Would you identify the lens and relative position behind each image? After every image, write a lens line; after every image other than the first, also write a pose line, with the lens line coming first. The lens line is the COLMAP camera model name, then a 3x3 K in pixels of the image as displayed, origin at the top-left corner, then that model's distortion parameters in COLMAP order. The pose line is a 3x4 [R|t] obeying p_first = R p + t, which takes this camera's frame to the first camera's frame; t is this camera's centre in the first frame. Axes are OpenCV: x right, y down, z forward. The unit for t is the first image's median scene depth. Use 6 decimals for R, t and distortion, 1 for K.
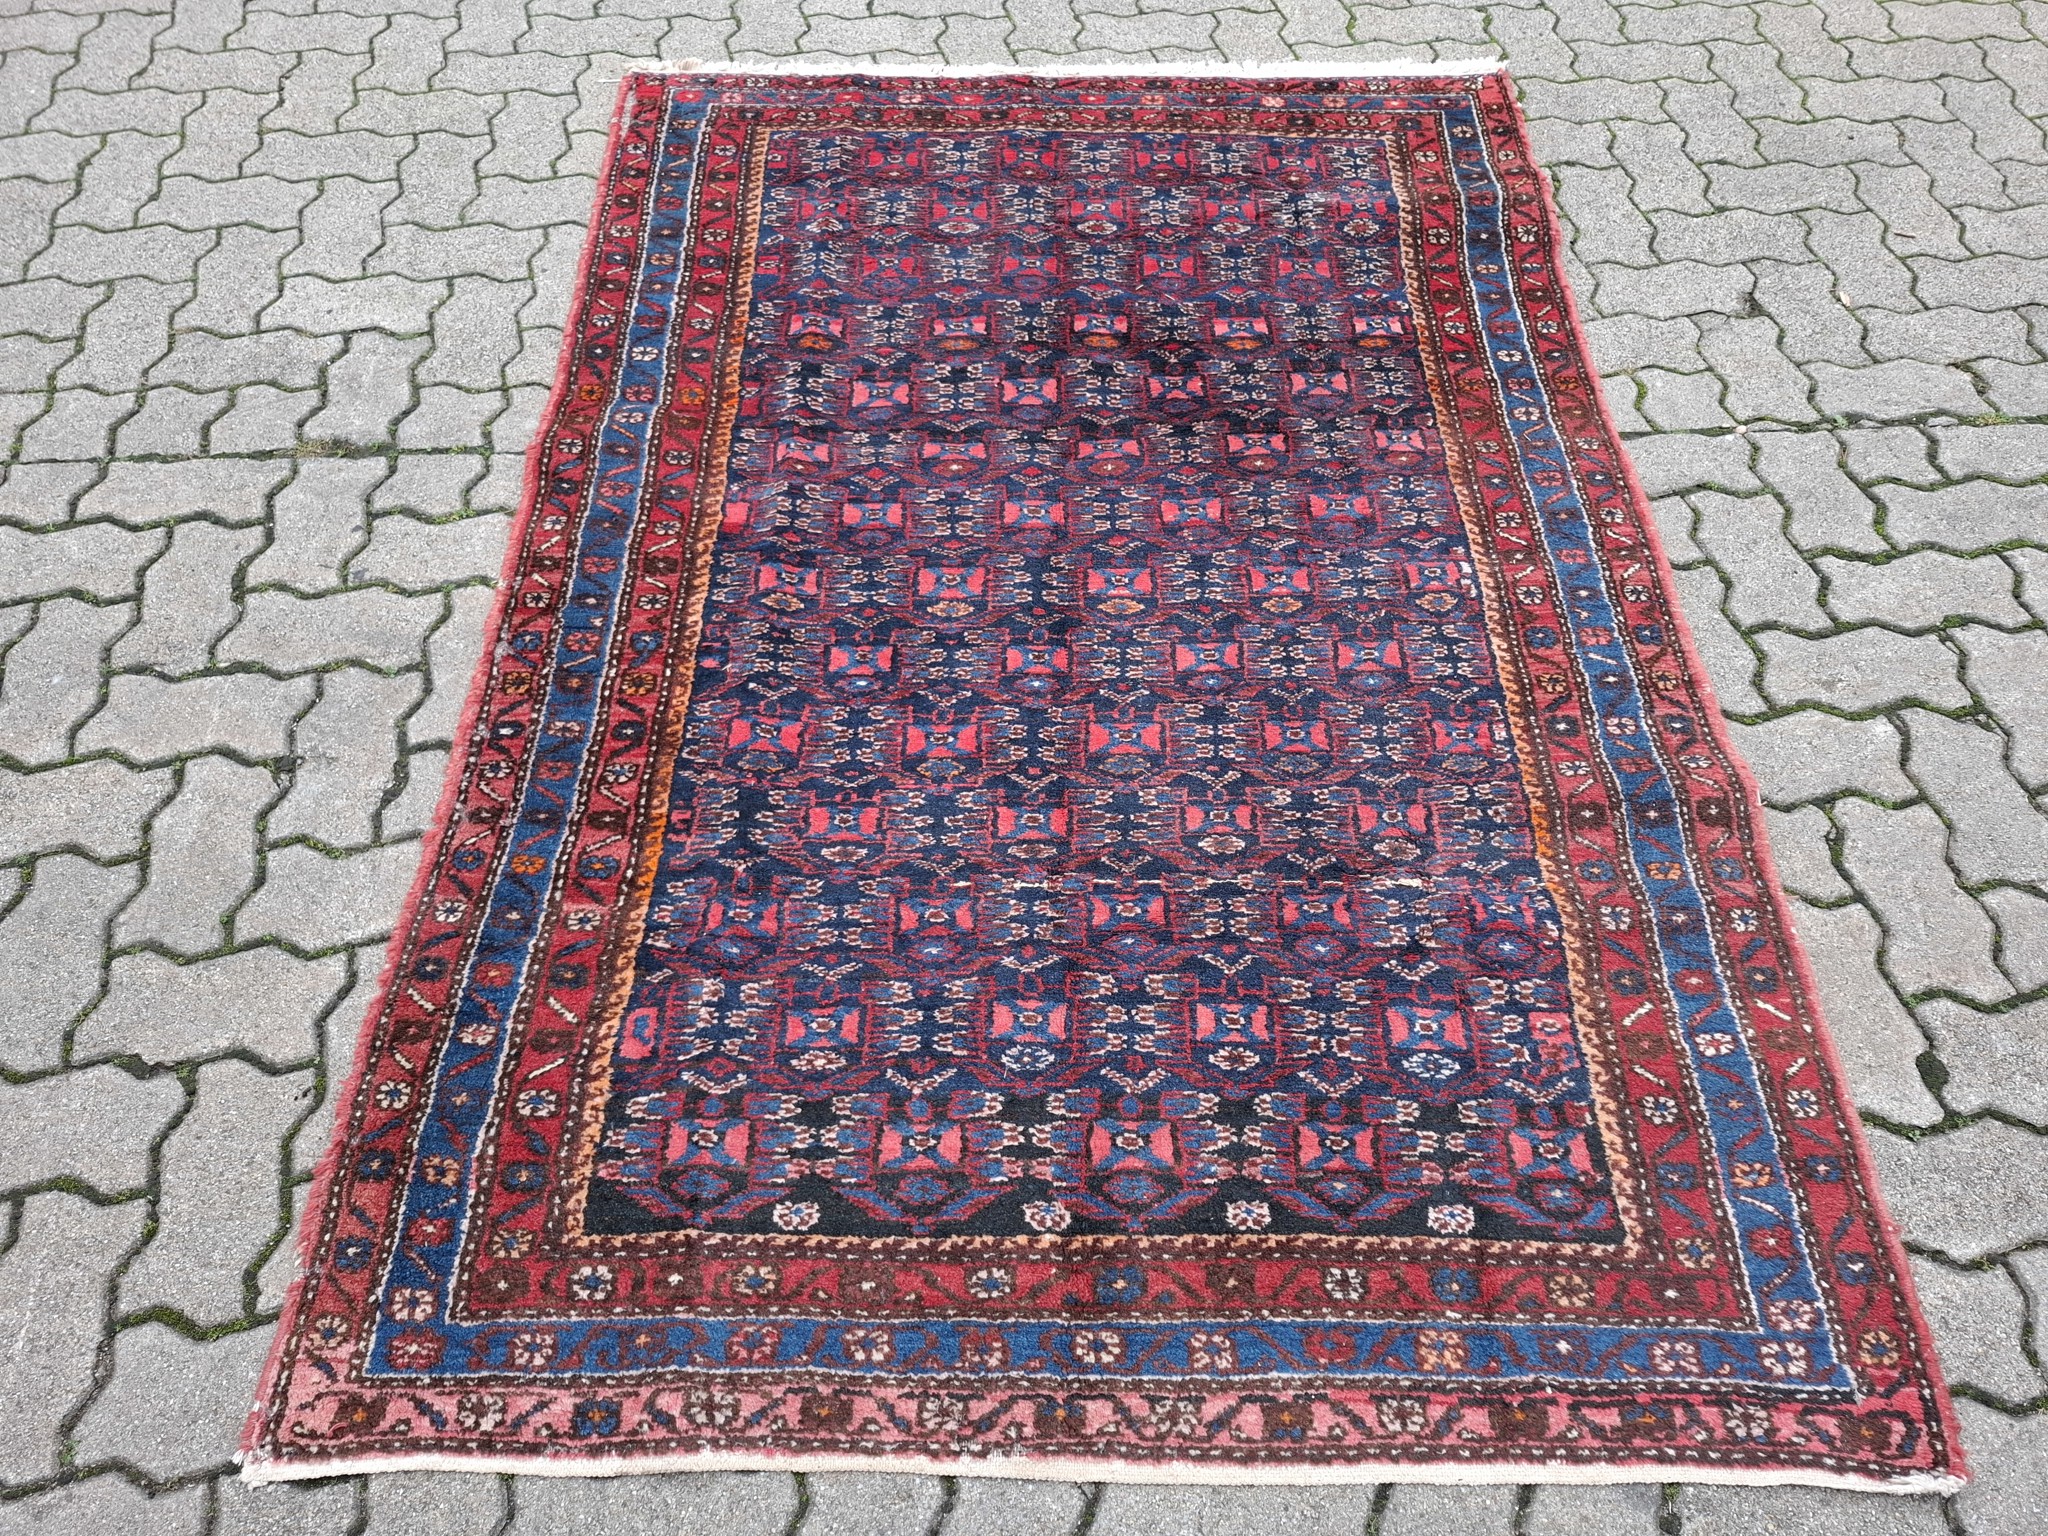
lens RADIAL K [[1465.8, 0, 1040.1], [0, 1465.8, 736.1], [0, 0, 1]] dist [0.143931, -0.242200]
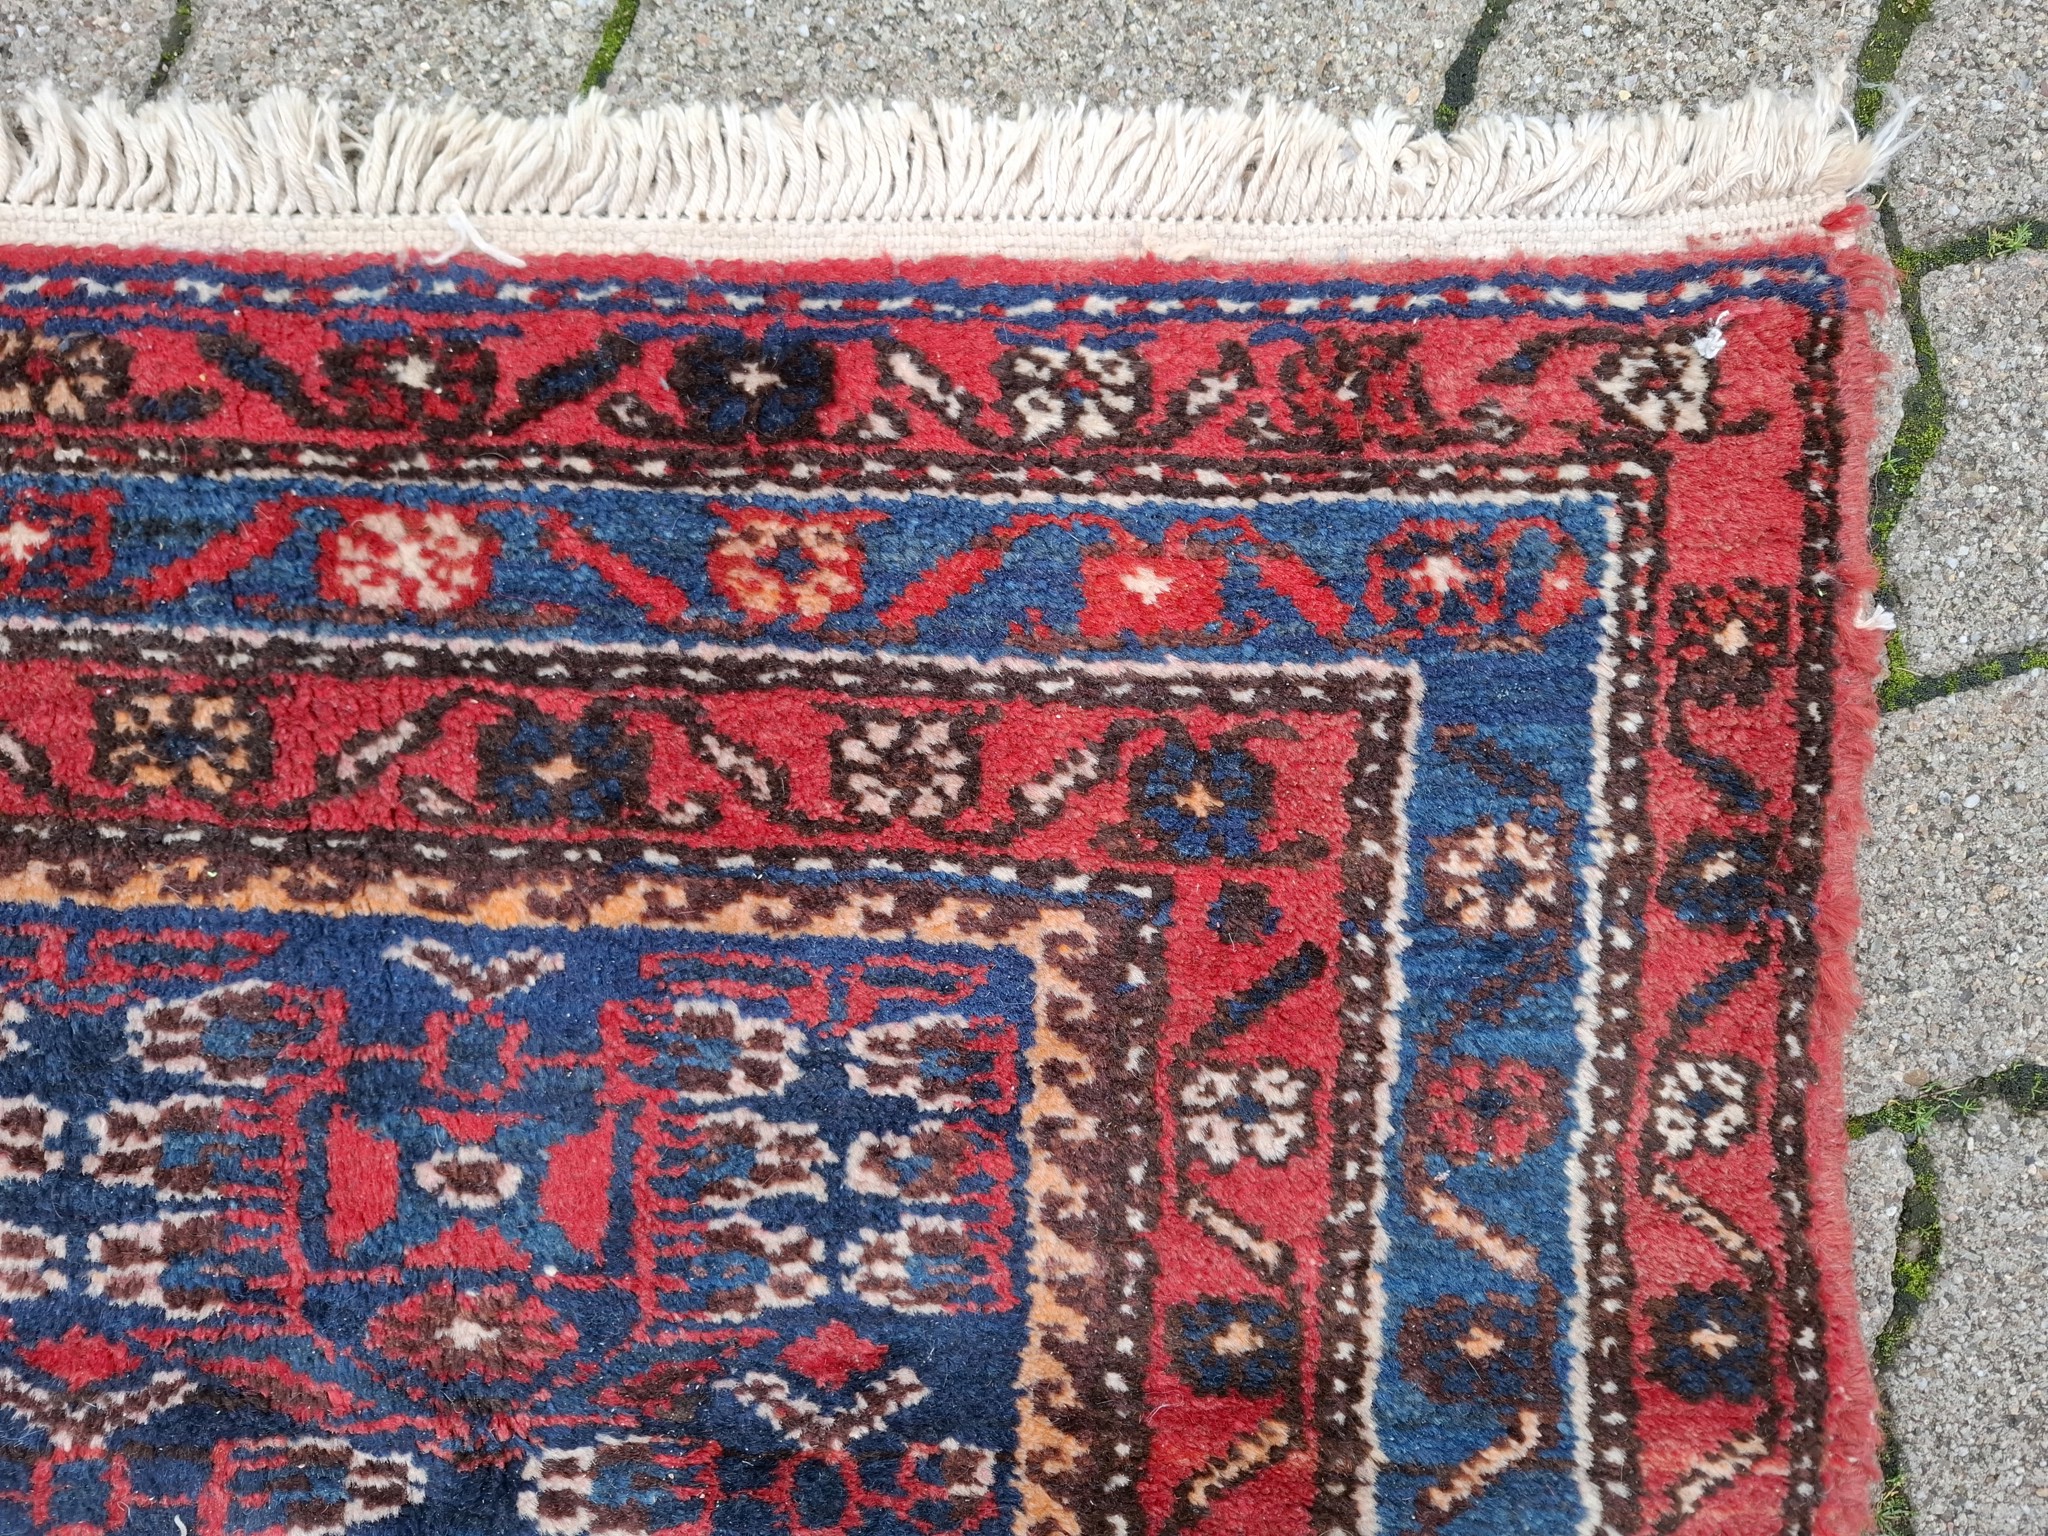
lens RADIAL K [[1403.4, 0, 1025.9], [0, 1403.4, 780.8], [0, 0, 1]] dist [0.064314, -0.078058]
pose [[0.999696, 0.004844, 0.024180, 0.255160], [-0.018967, 0.777677, 0.628378, -0.586490], [-0.015760, -0.628645, 0.777532, 1.001983]]
